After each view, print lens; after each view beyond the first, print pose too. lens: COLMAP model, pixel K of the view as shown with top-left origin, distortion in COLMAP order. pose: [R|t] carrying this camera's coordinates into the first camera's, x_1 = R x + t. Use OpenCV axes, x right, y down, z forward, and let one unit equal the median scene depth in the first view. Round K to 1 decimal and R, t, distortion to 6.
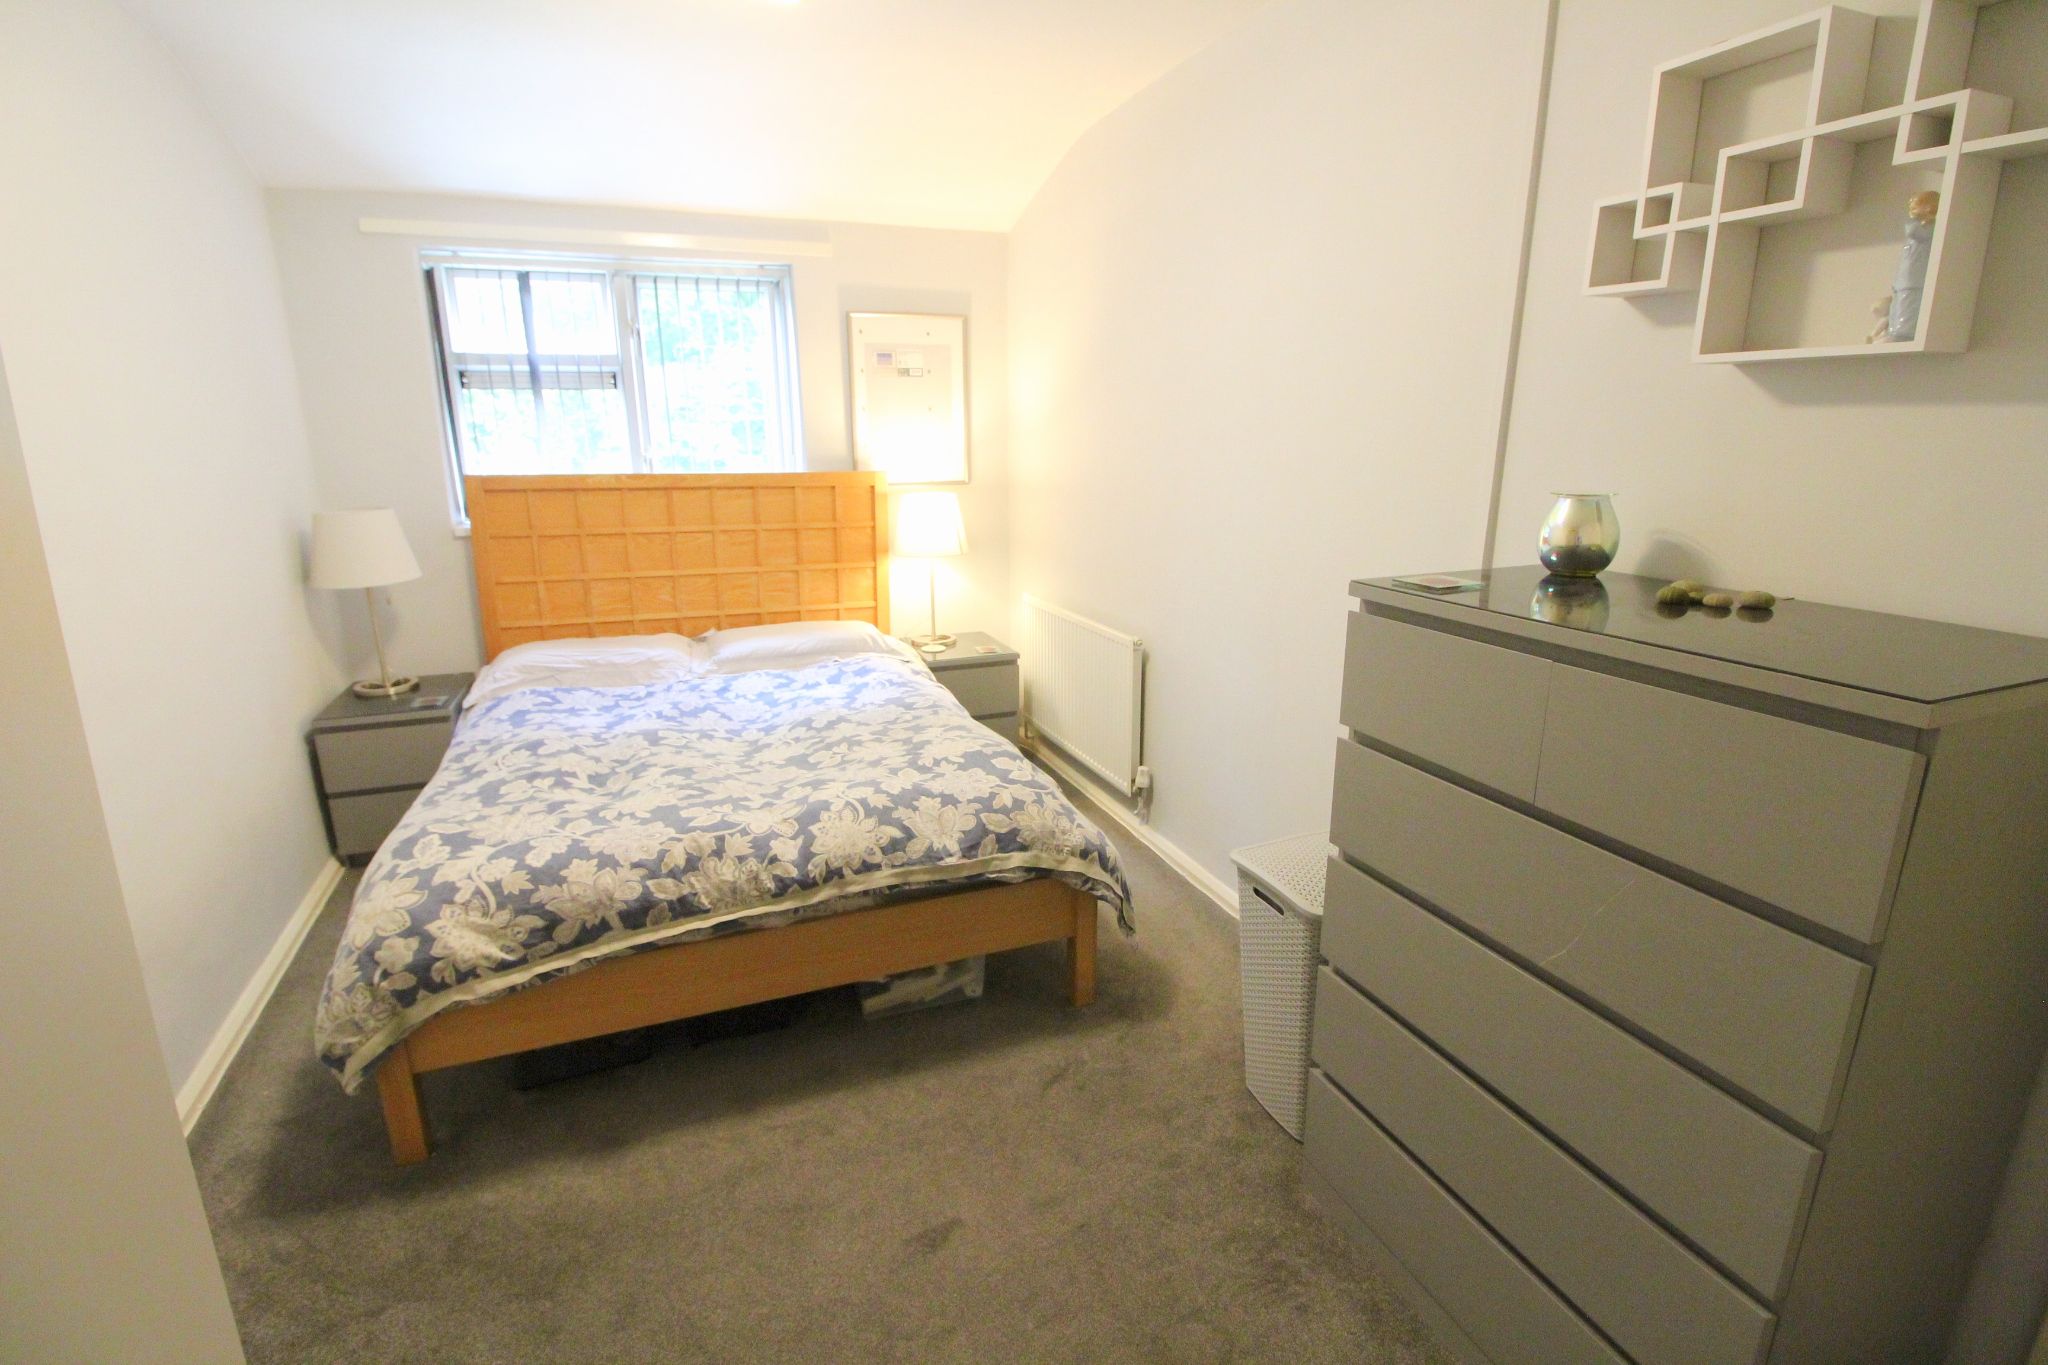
lens RADIAL K [[945.3, 0, 1012.9], [0, 945.3, 661.3], [0, 0, 1]] dist [0.002213, -0.015342]
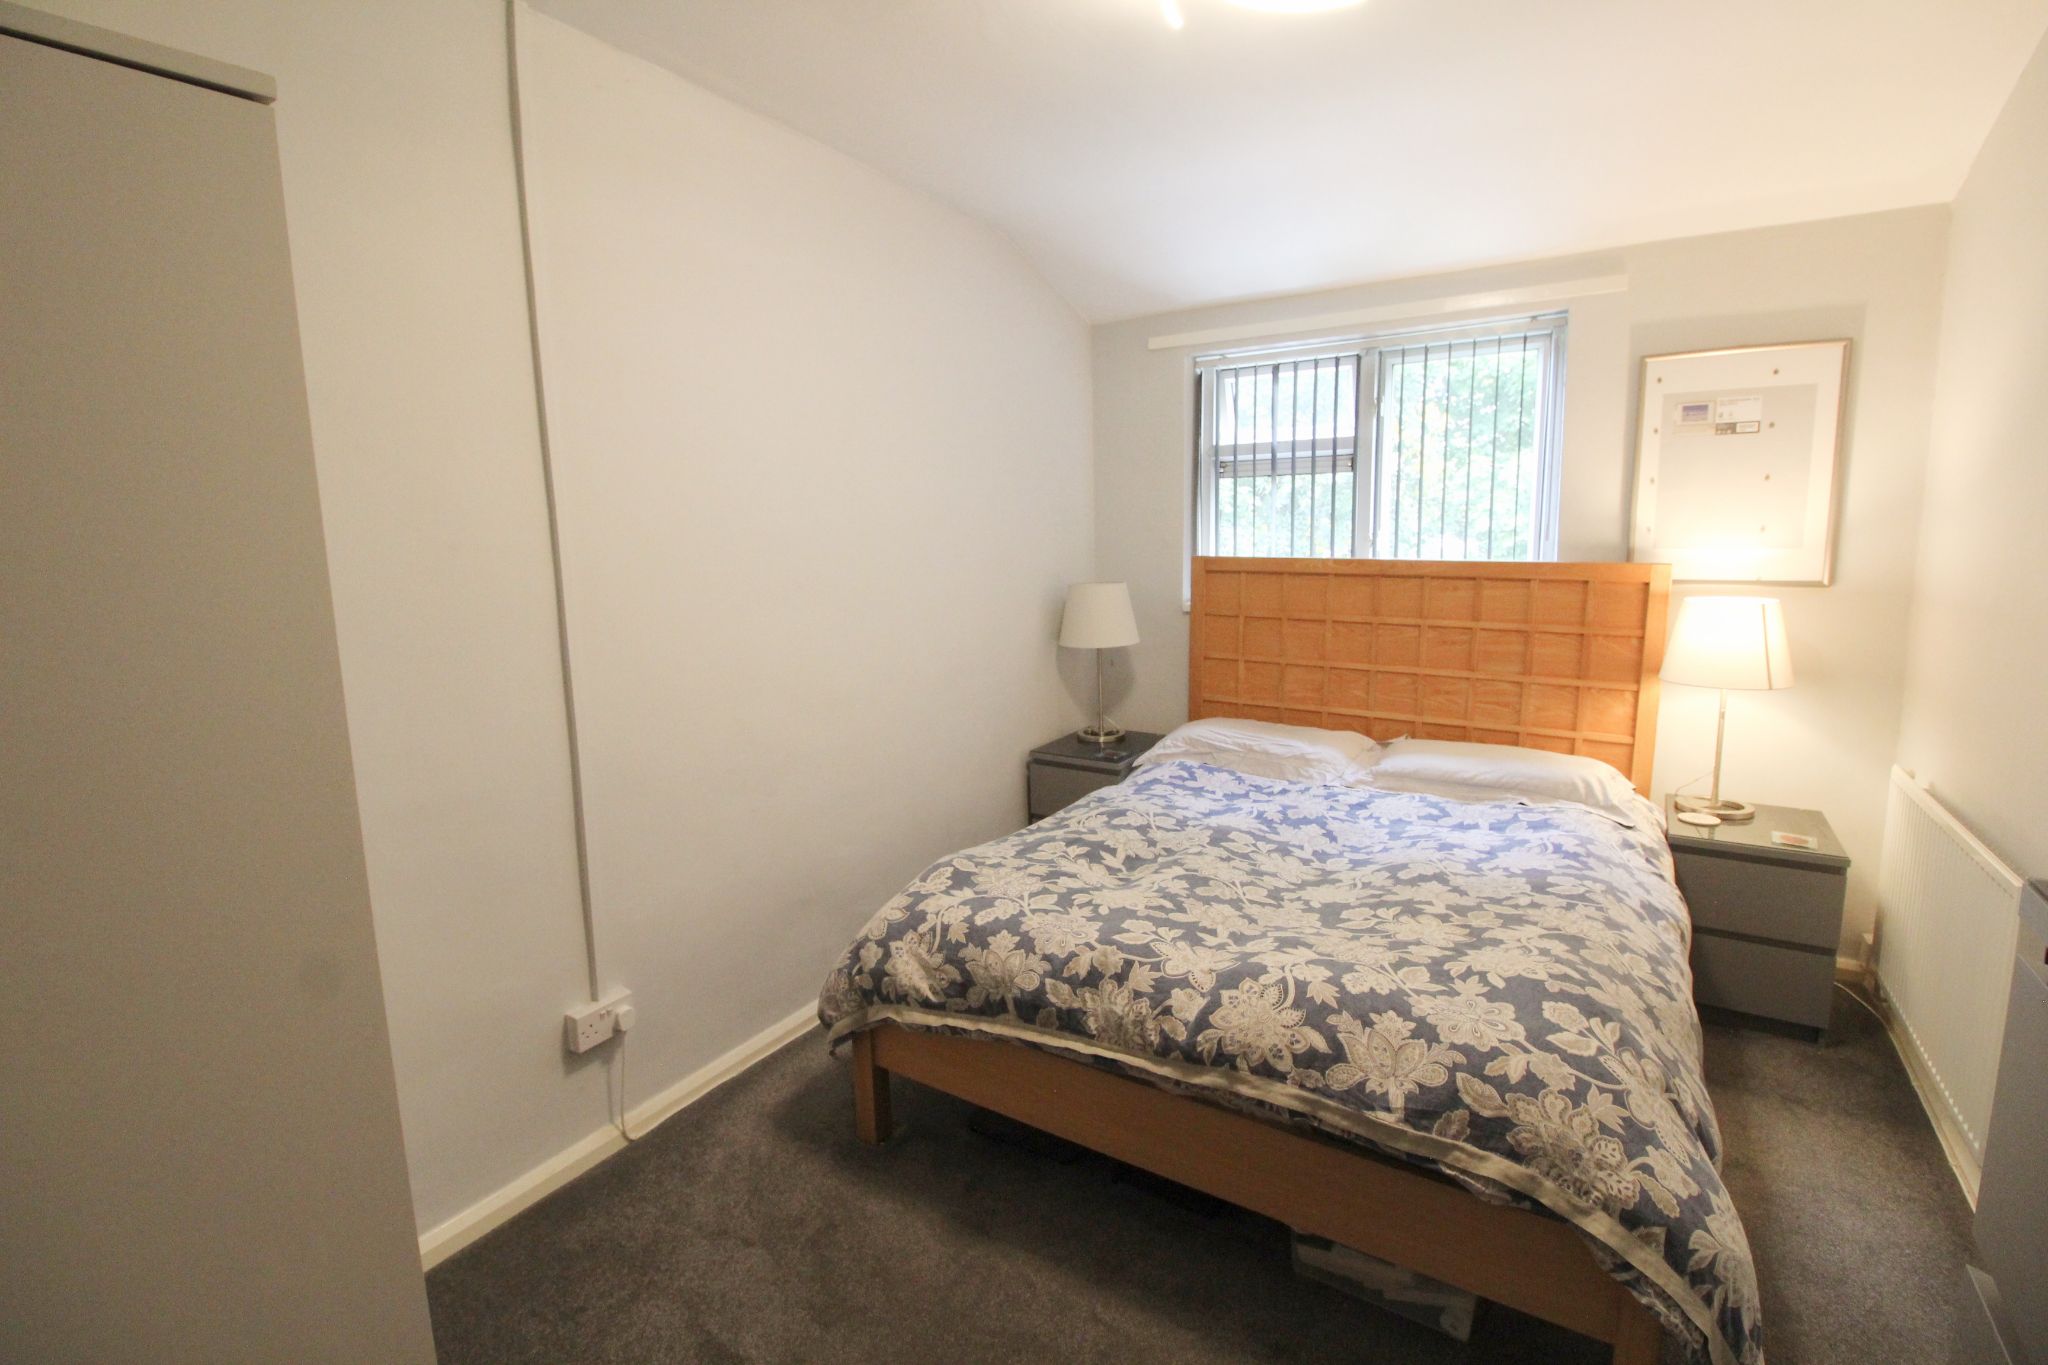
lens RADIAL K [[945.3, 0, 1012.9], [0, 945.3, 661.3], [0, 0, 1]] dist [0.002213, -0.015342]
pose [[0.587517, 0.109959, -0.801706, 0.255485], [-0.178908, 0.983858, 0.003833, -0.063099], [0.789187, 0.141179, 0.597706, 0.282451]]
